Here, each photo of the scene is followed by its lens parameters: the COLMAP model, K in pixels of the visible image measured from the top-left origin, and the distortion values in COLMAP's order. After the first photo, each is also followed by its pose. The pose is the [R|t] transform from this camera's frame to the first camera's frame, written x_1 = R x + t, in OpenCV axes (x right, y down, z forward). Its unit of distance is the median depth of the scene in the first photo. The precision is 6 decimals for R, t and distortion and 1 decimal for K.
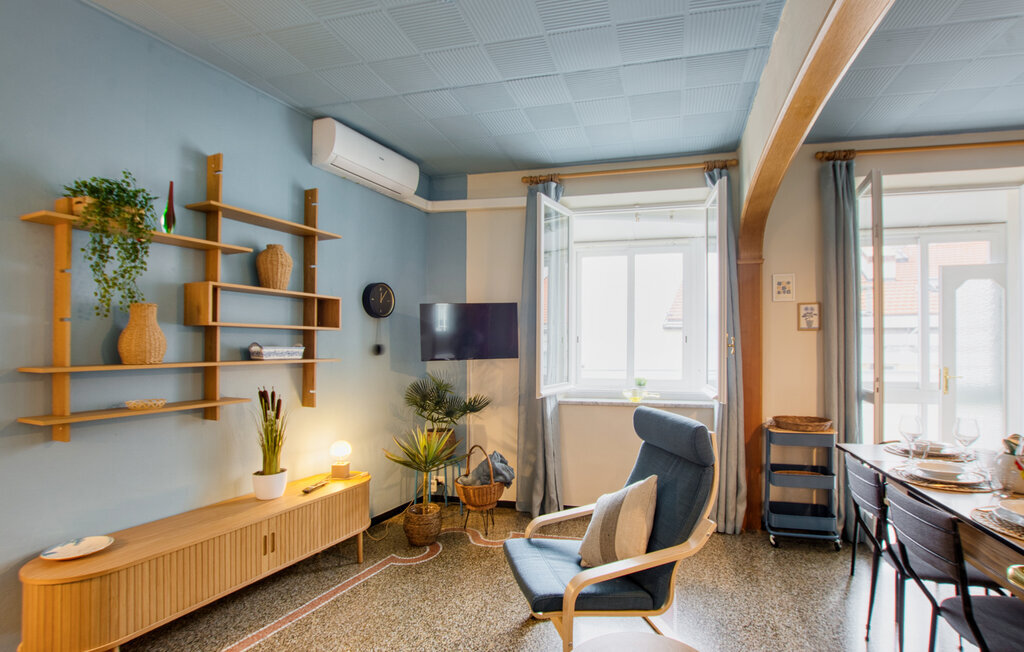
lens RADIAL K [[471.5, 0, 572.6], [0, 471.5, 338.3], [0, 0, 1]] dist [-0.025857, 0.003481]
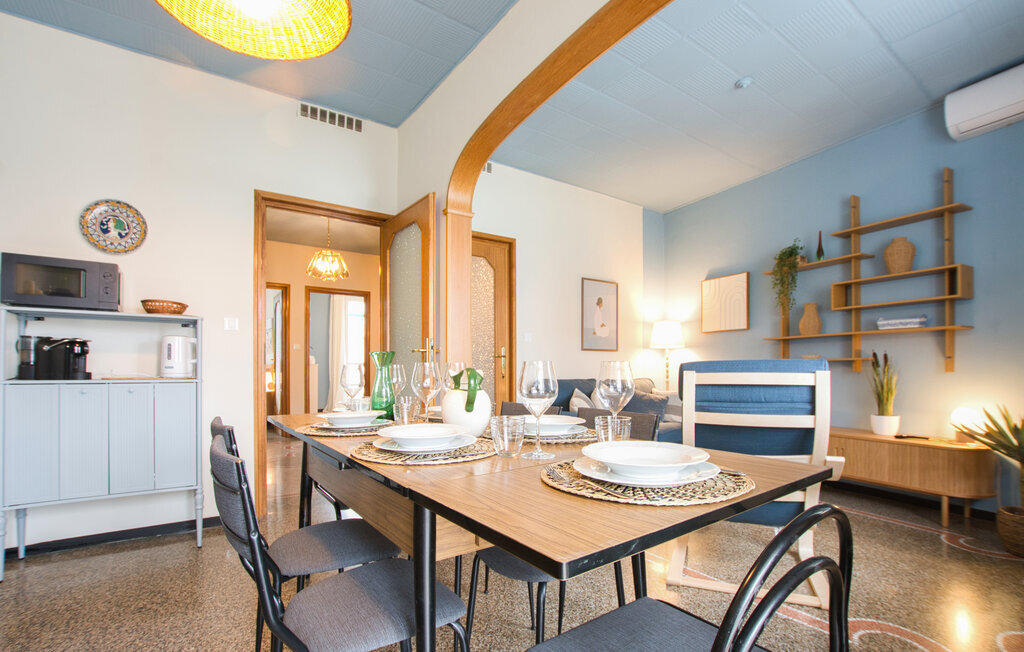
lens RADIAL K [[471.5, 0, 499.4], [0, 471.5, 364.5], [0, 0, 1]] dist [-0.025857, 0.003481]
pose [[-0.699083, -0.016651, -0.714847, 0.894644], [0.006559, 0.999537, -0.029697, 0.151966], [0.715011, -0.025450, -0.698650, 0.987024]]
